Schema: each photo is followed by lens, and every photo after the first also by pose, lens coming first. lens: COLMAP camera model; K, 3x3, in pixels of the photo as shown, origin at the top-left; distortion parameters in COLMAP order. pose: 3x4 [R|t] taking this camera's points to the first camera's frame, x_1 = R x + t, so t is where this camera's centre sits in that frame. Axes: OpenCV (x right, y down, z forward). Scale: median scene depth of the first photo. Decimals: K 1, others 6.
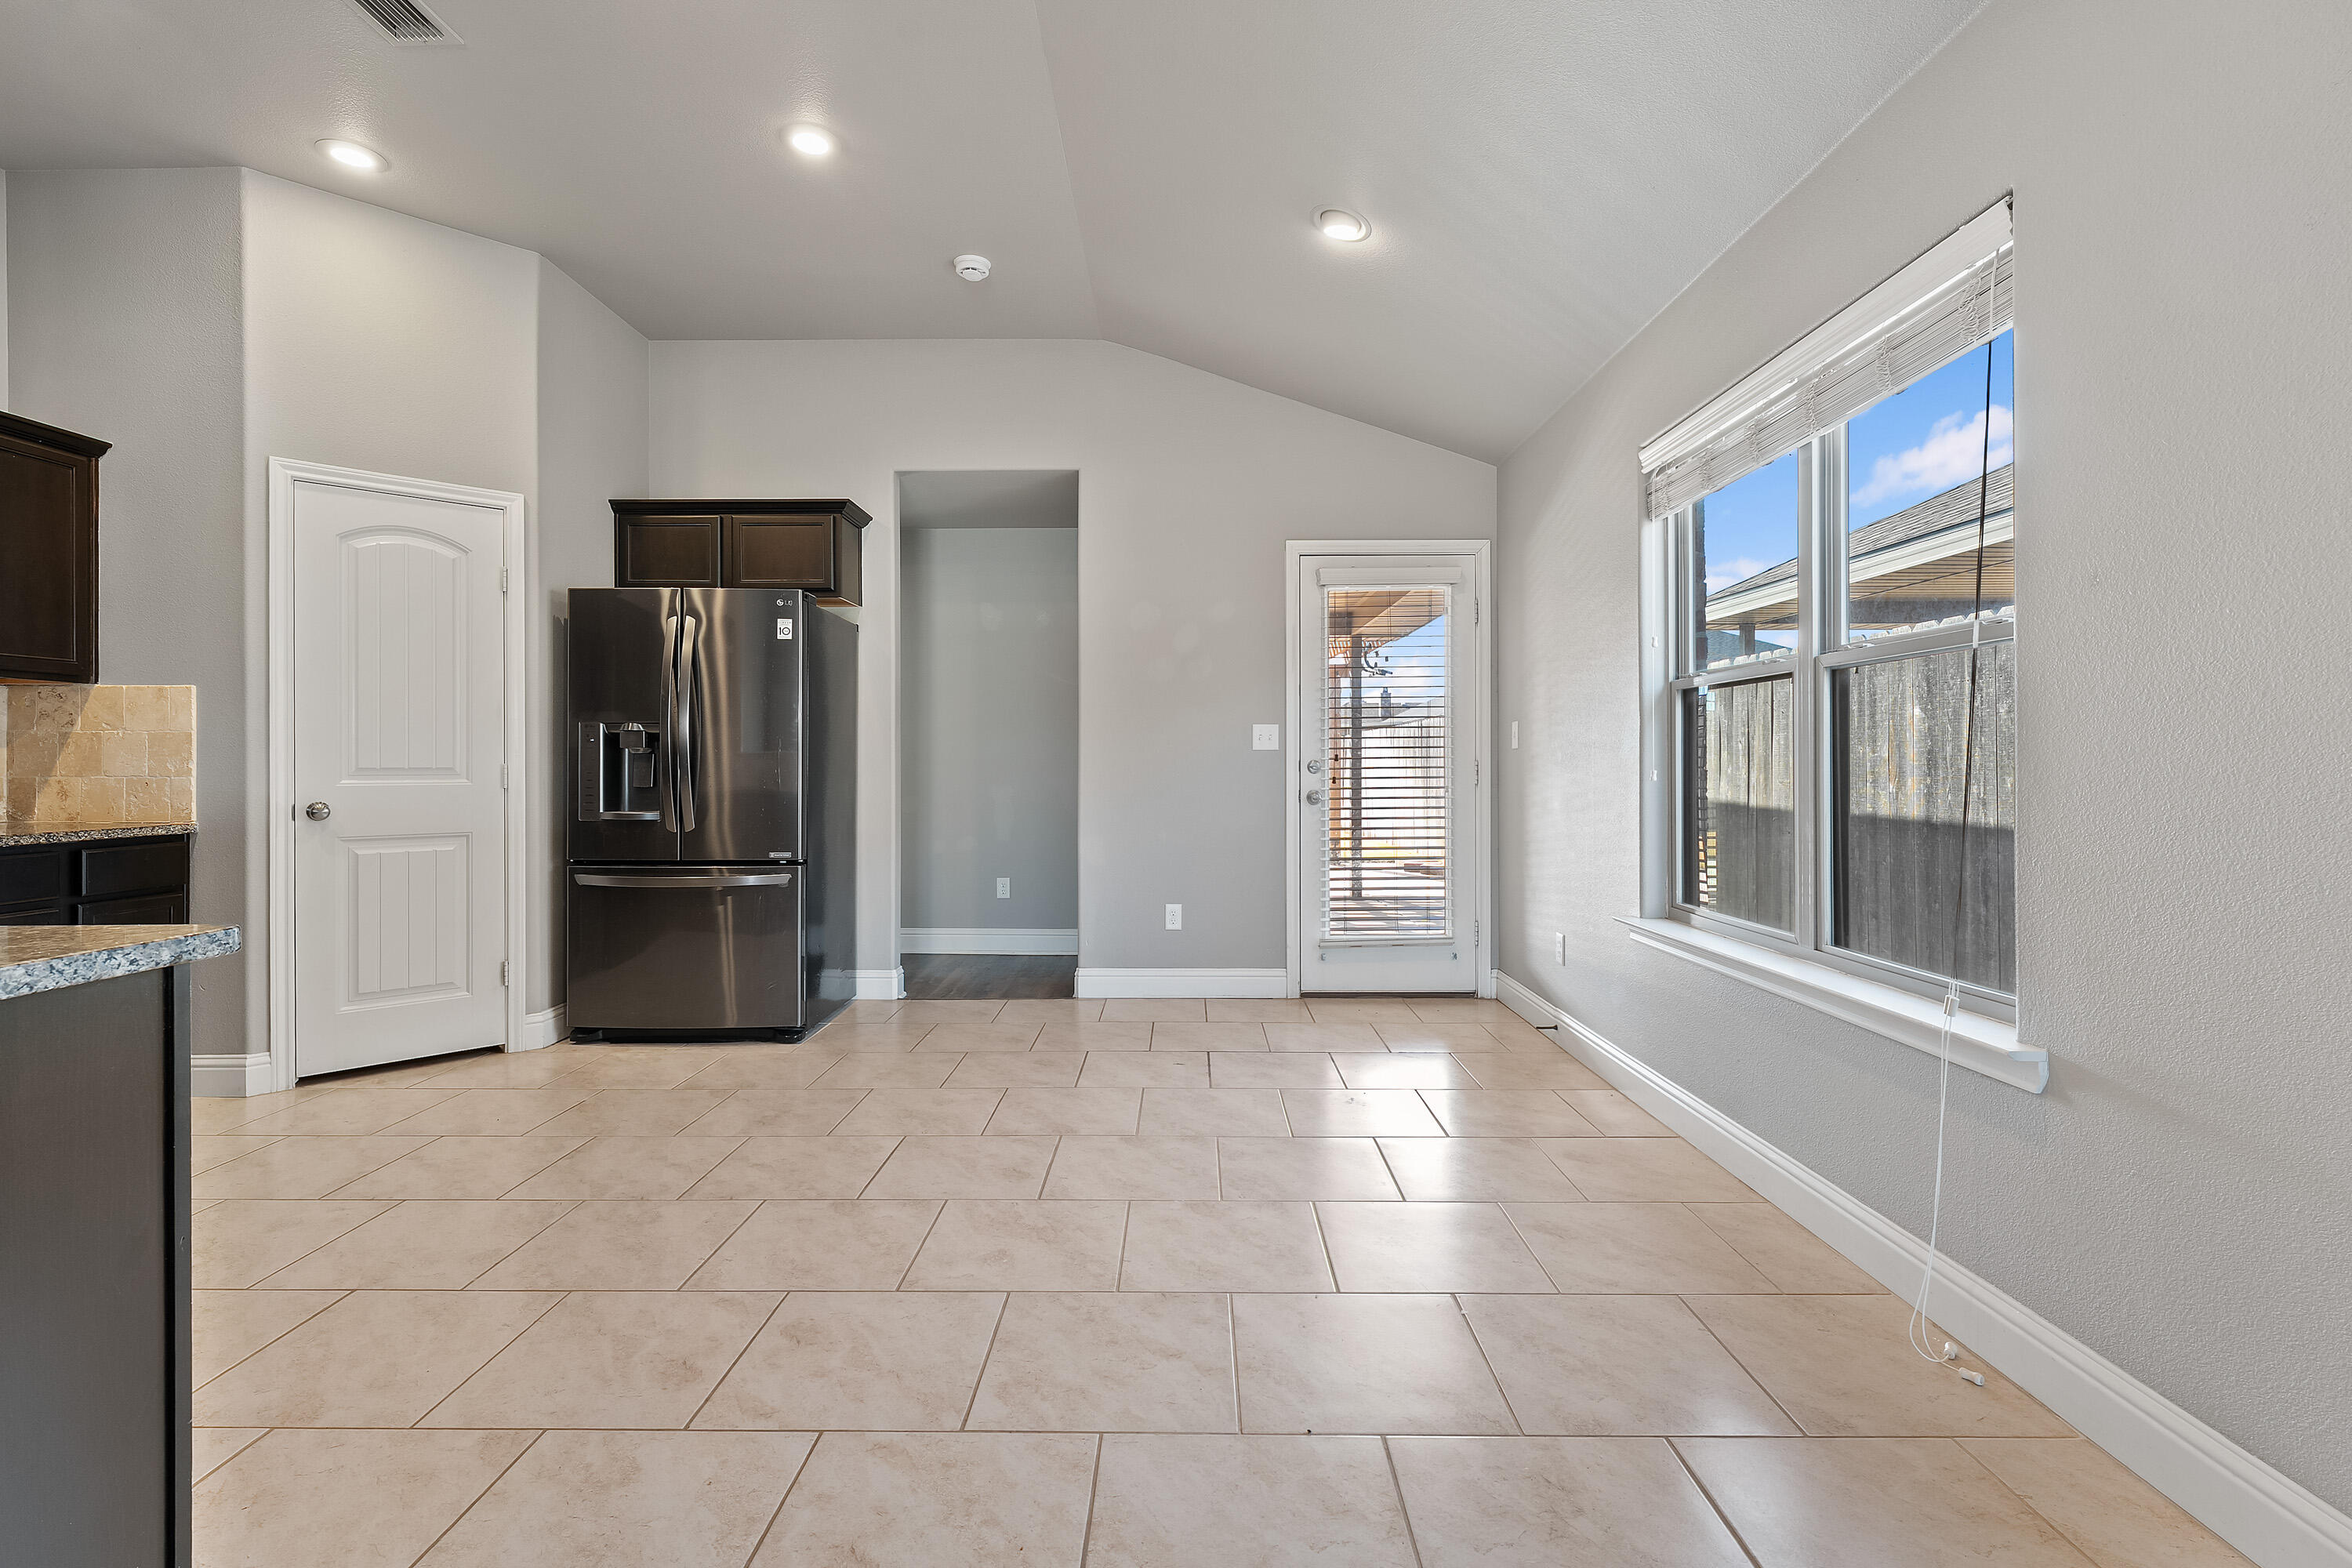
lens RADIAL K [[1061.3, 0, 1172.1], [0, 1061.3, 768.1], [0, 0, 1]] dist [0.006340, 0.000126]
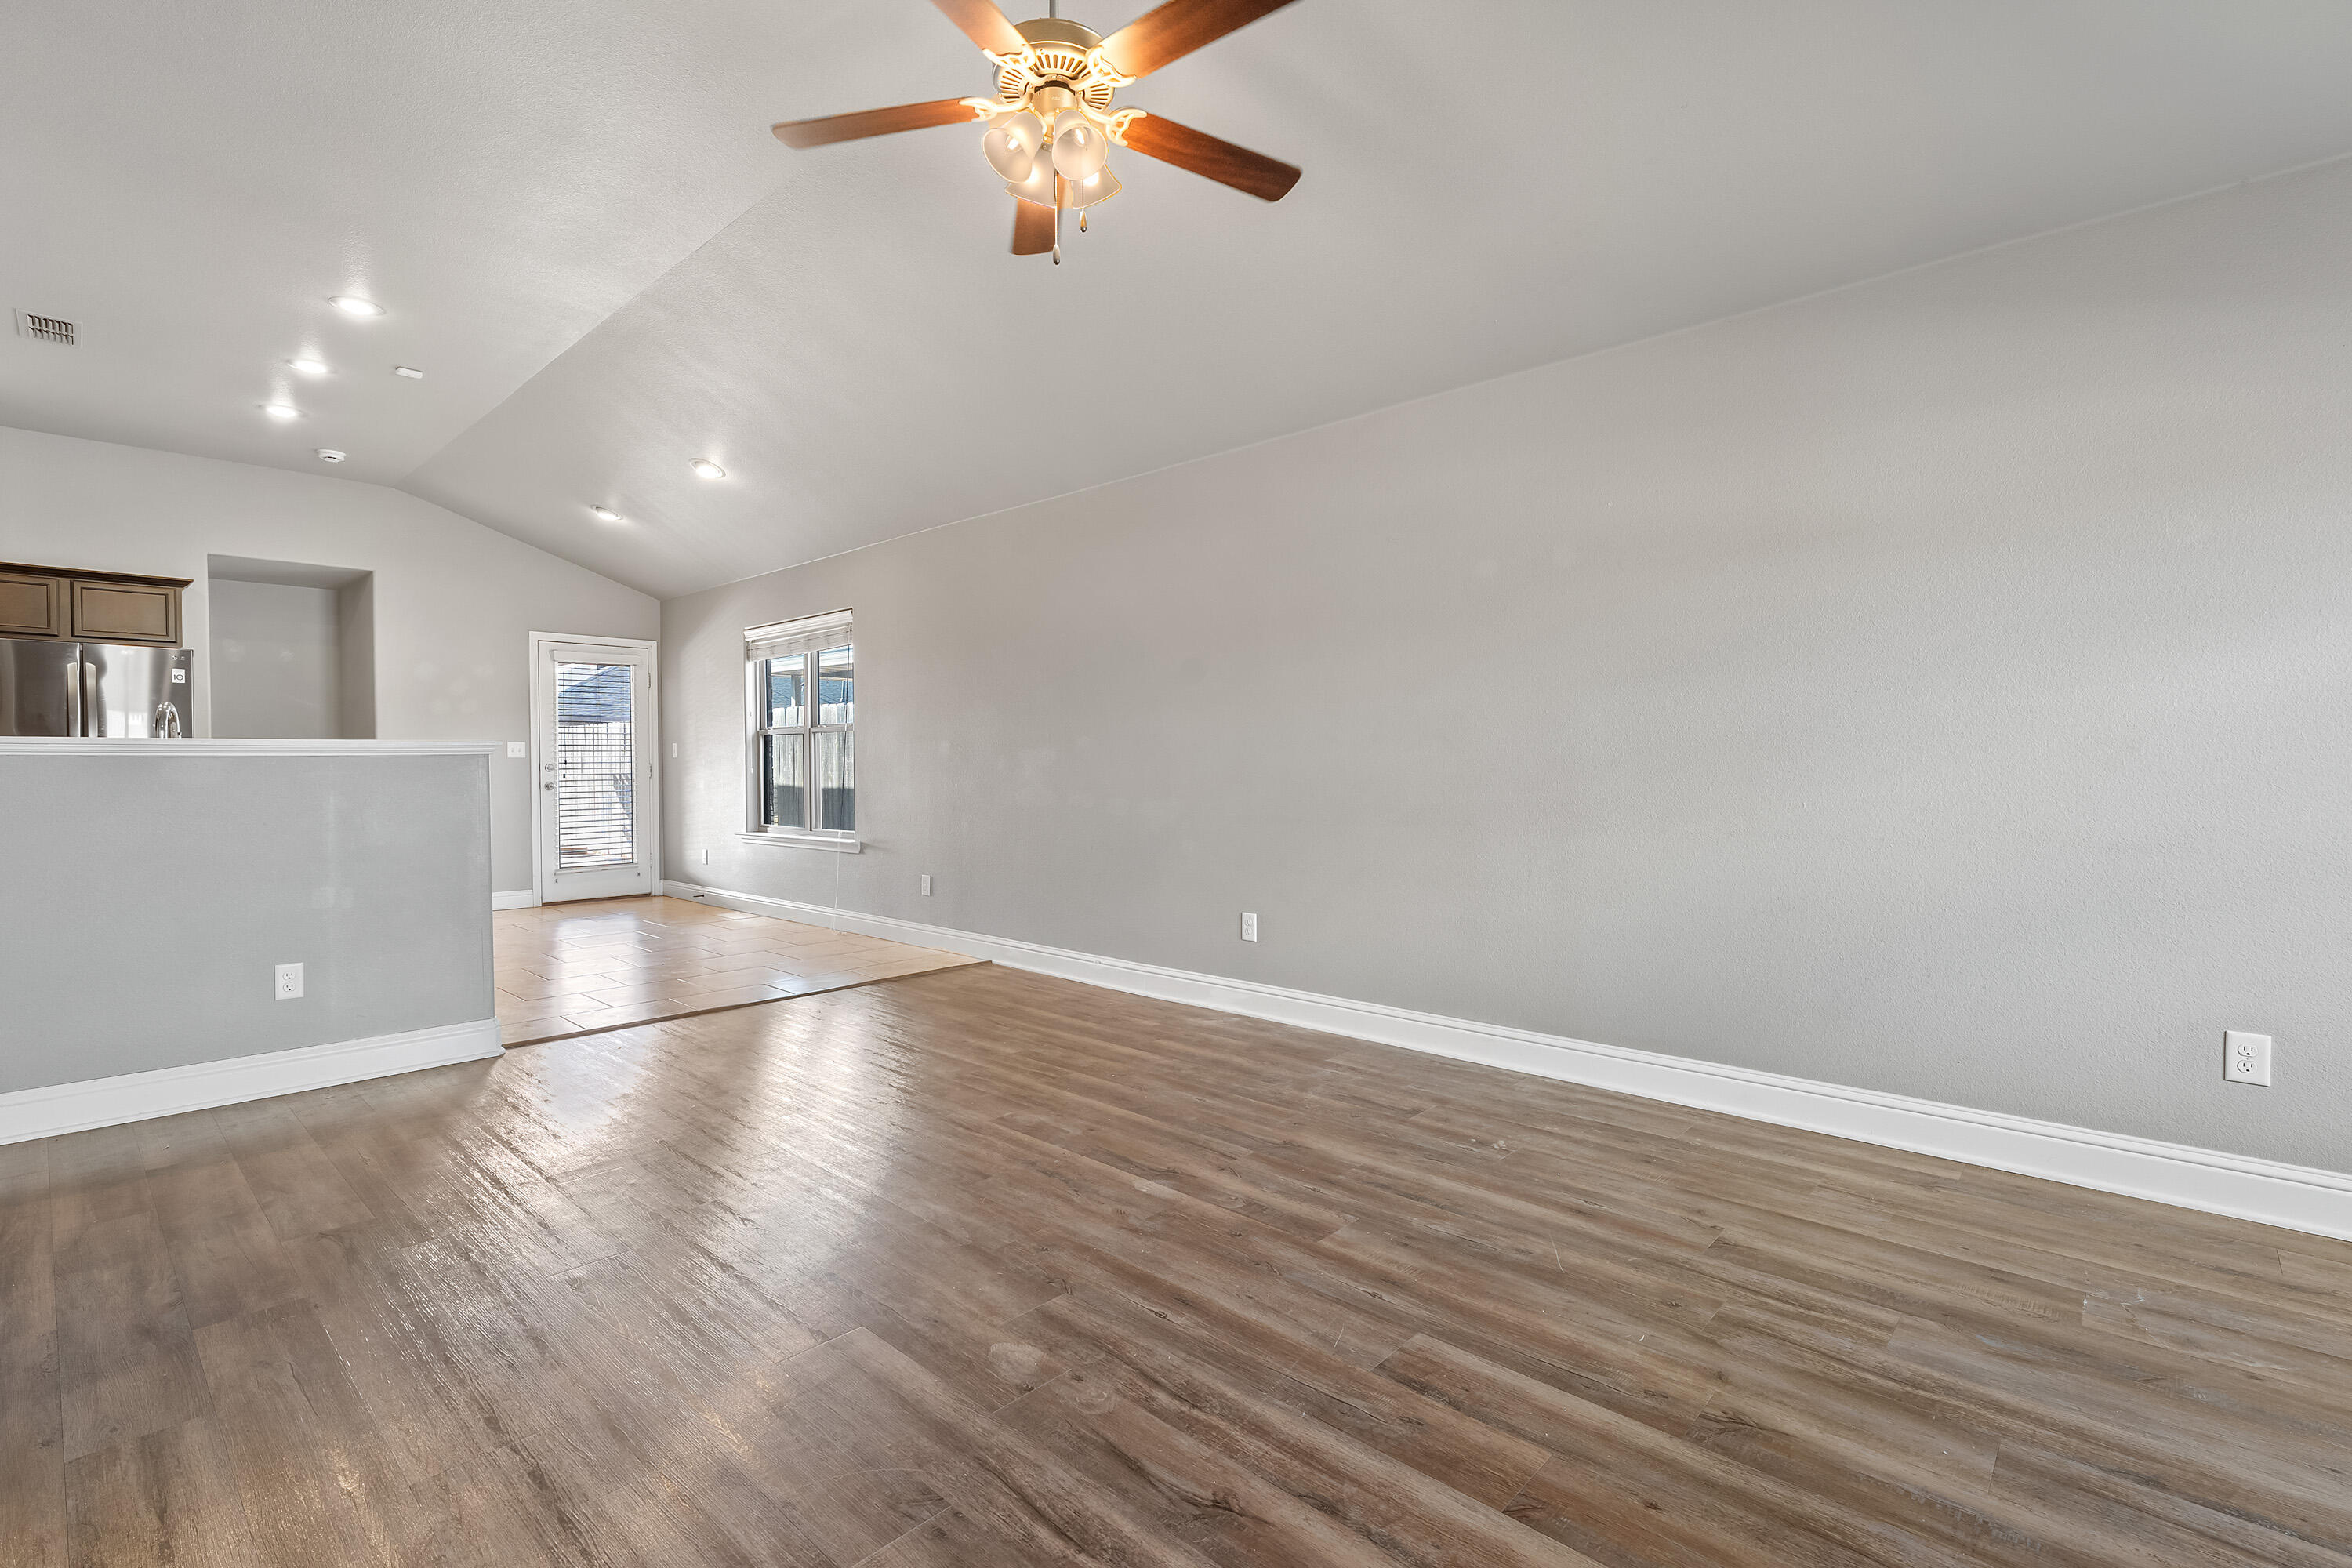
lens RADIAL K [[1061.3, 0, 1172.1], [0, 1061.3, 768.1], [0, 0, 1]] dist [0.006340, 0.000126]
pose [[0.679244, -0.002415, 0.733908, -0.504690], [0.004141, 0.999991, -0.000542, 0.004817], [-0.733901, 0.003407, 0.679248, -1.009897]]
